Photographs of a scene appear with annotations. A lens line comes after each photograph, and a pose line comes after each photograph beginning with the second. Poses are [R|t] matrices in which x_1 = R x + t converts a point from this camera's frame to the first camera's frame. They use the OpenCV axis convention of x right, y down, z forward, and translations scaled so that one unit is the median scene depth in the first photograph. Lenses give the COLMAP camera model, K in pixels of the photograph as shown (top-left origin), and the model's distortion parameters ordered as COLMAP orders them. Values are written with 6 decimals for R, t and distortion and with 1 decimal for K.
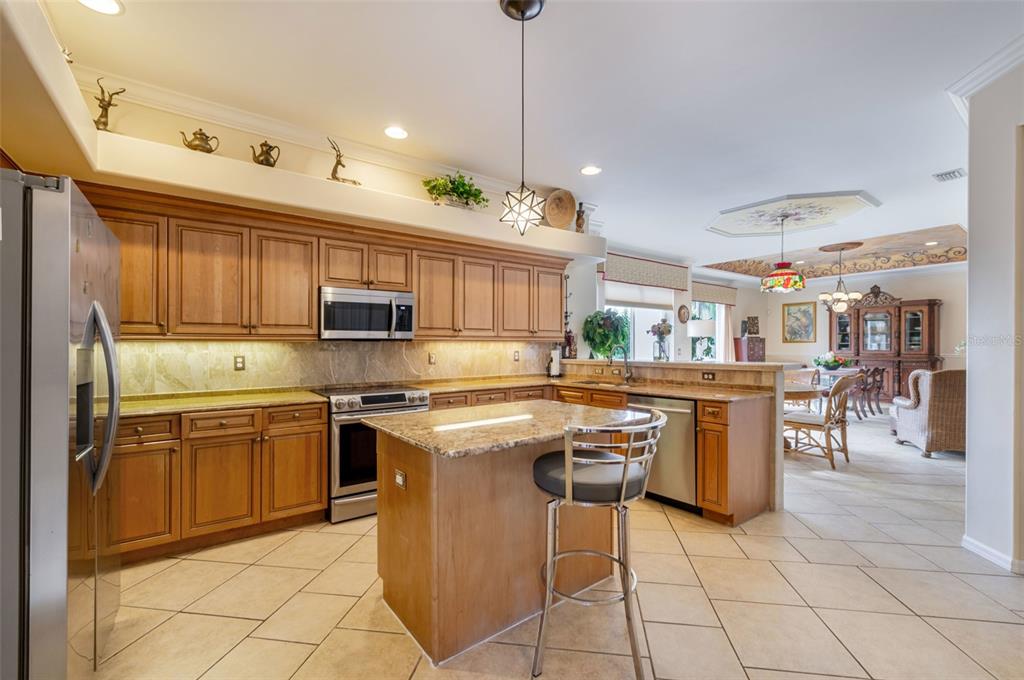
lens RADIAL K [[430.9, 0, 514.9], [0, 430.9, 349.3], [0, 0, 1]] dist [-0.000438, -0.000077]
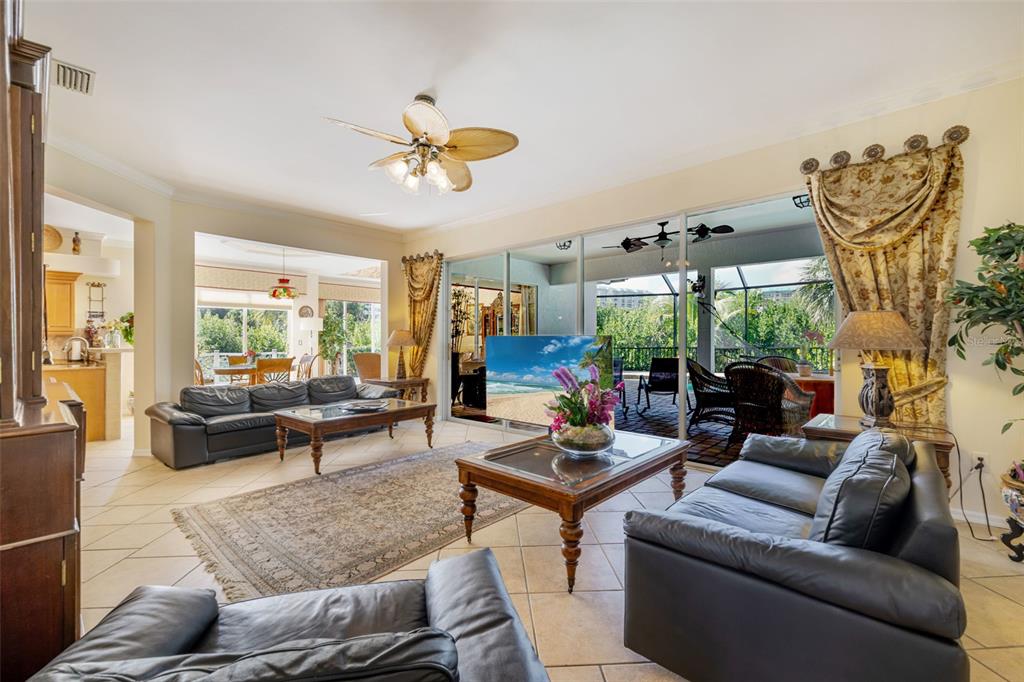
lens RADIAL K [[432.5, 0, 514.5], [0, 432.5, 334.2], [0, 0, 1]] dist [-0.002100, -0.000311]
pose [[0.977383, 0.002305, 0.211464, 1.496097], [0.002321, 0.999763, -0.021624, 0.016641], [-0.211464, 0.021626, 0.977147, -0.754581]]
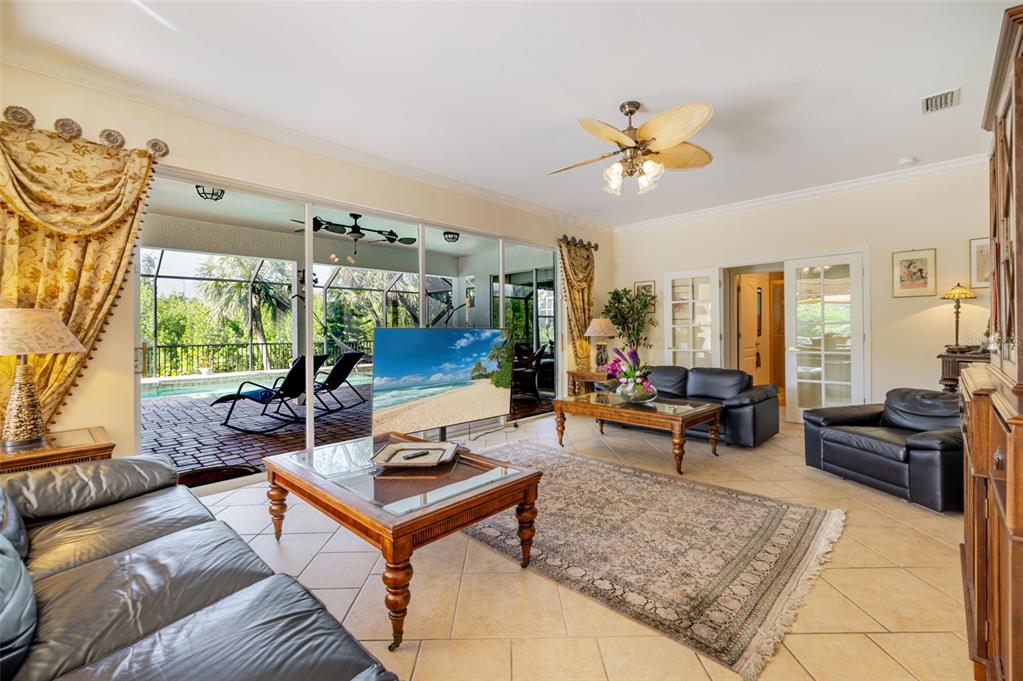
lens RADIAL K [[443.5, 0, 506.9], [0, 443.5, 331.7], [0, 0, 1]] dist [0.001607, 0.000101]
pose [[-0.162152, 0.005152, 0.986752, 0.671450], [0.018022, 0.999835, -0.002259, 0.006019], [-0.986601, 0.017417, -0.162218, 0.451043]]
